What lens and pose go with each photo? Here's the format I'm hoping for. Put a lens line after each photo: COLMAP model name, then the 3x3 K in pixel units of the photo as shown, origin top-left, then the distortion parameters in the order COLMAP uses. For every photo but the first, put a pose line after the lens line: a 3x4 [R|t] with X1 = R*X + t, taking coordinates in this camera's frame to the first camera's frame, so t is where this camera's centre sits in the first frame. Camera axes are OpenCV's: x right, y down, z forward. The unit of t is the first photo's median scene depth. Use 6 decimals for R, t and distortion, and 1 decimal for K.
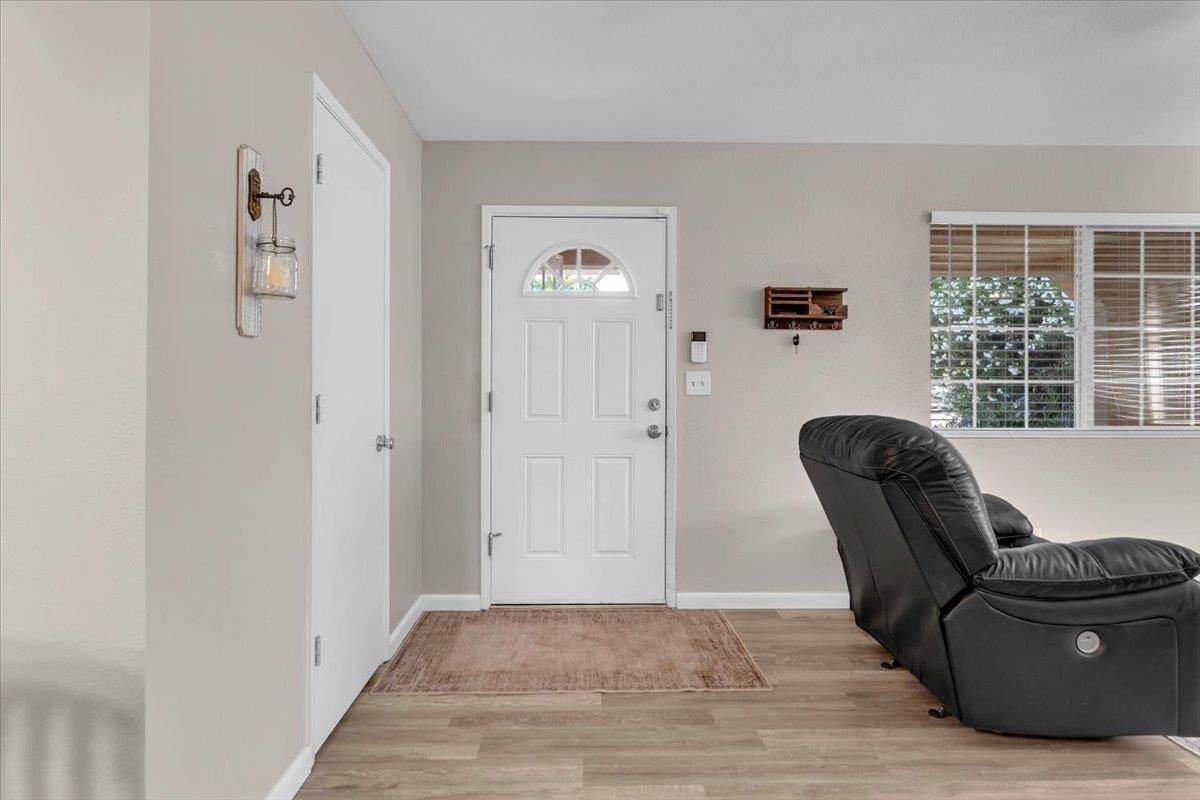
lens RADIAL K [[667.9, 0, 600.1], [0, 667.9, 400.1], [0, 0, 1]] dist [-0.000199, -0.001480]
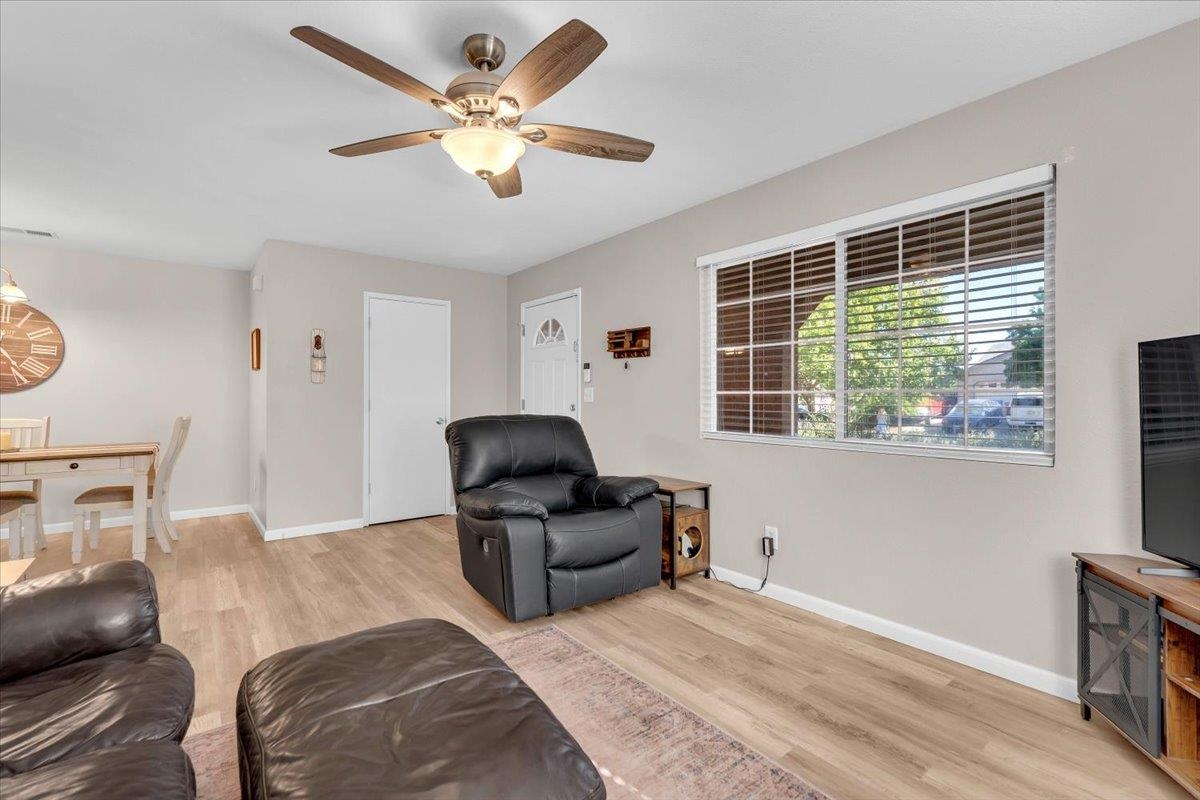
lens RADIAL K [[530.8, 0, 597.3], [0, 530.8, 396.1], [0, 0, 1]] dist [-0.002879, -0.001731]
pose [[0.607920, 0.003476, -0.793991, 1.208043], [-0.006997, 0.999975, -0.000980, -0.019031], [0.793967, 0.006151, 0.607929, 0.228929]]
